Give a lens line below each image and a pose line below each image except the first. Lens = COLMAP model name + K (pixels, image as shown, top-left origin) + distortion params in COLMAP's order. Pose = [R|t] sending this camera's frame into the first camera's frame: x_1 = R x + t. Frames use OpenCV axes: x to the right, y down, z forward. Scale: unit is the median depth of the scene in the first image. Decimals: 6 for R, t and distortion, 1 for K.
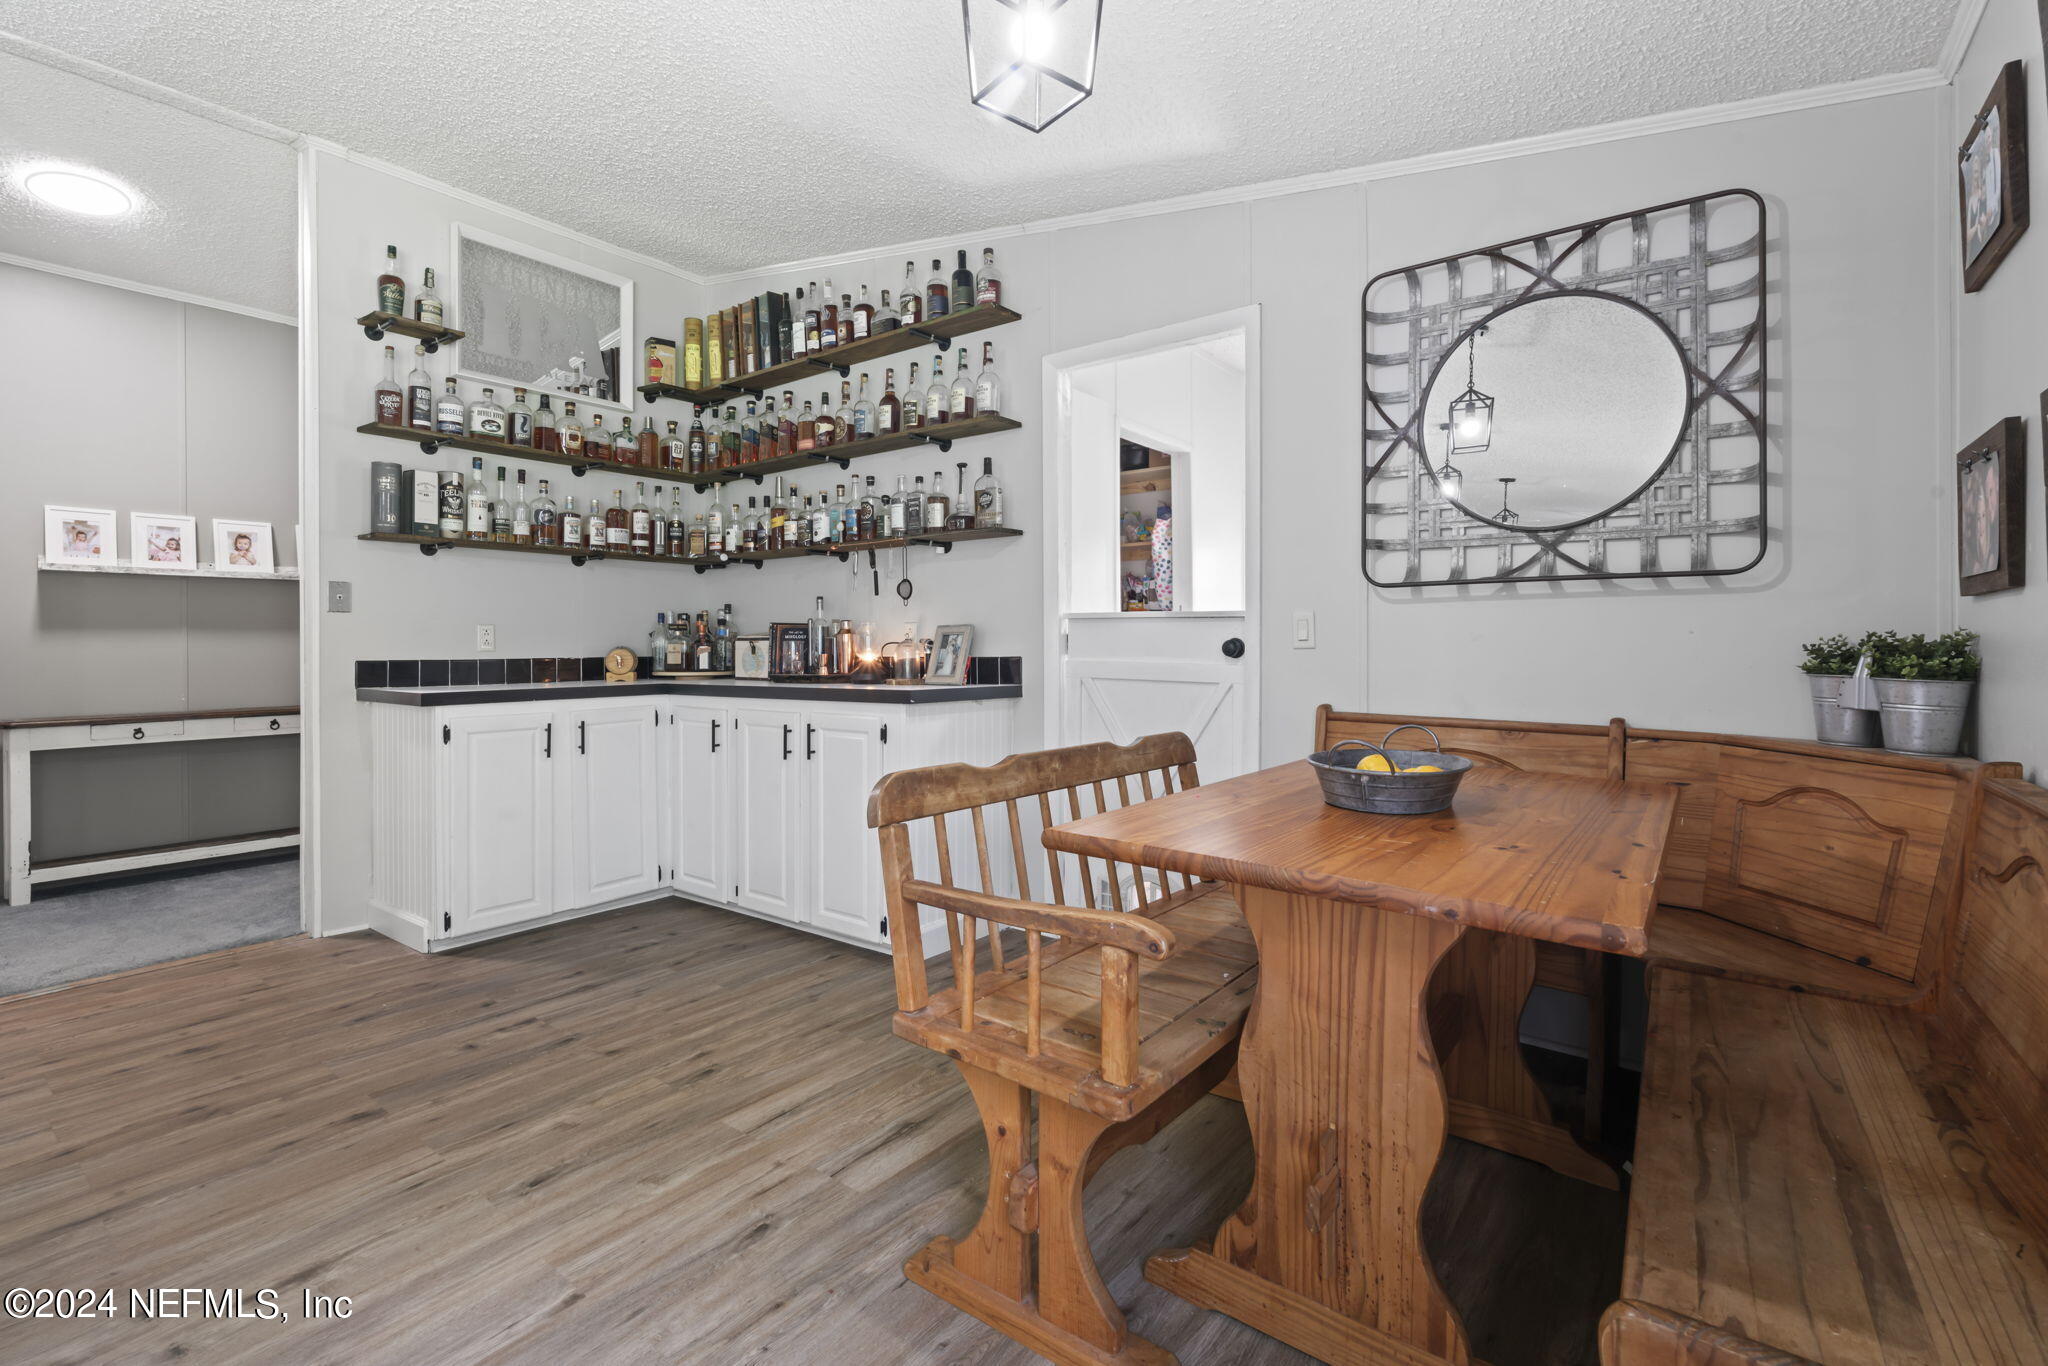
lens RADIAL K [[913.1, 0, 1016.8], [0, 913.1, 684.7], [0, 0, 1]] dist [-0.005176, 0.000160]
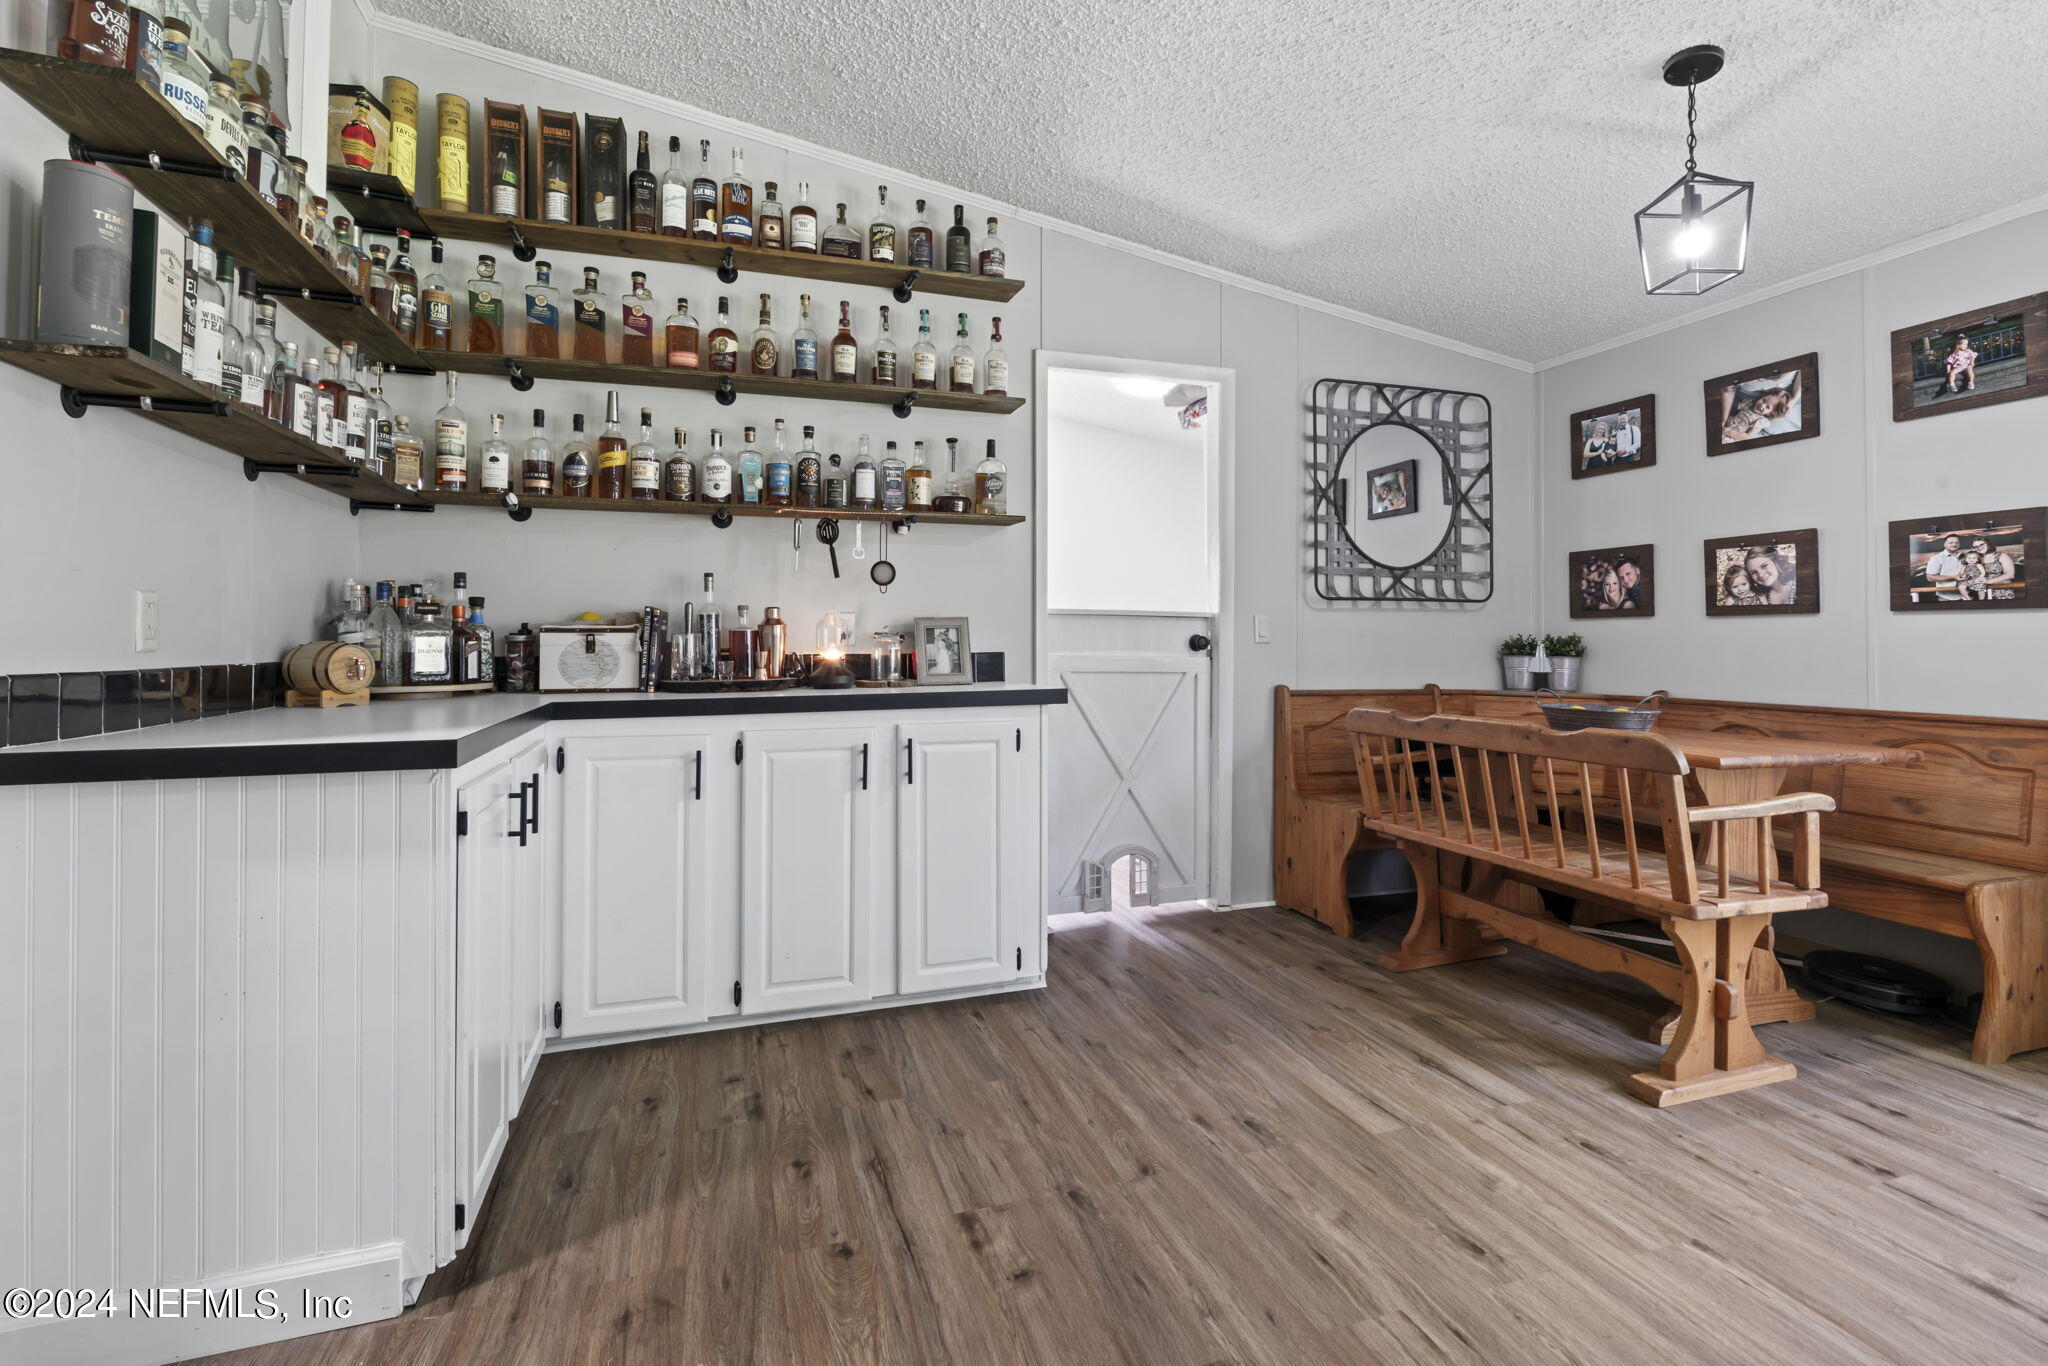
lens RADIAL K [[911.6, 0, 1022.5], [0, 911.6, 666.0], [0, 0, 1]] dist [-0.006250, 0.000009]
pose [[0.567305, -0.021993, 0.823214, -0.953759], [0.035110, 0.999380, 0.002504, -0.021688], [-0.822759, 0.027483, 0.567725, 0.543572]]
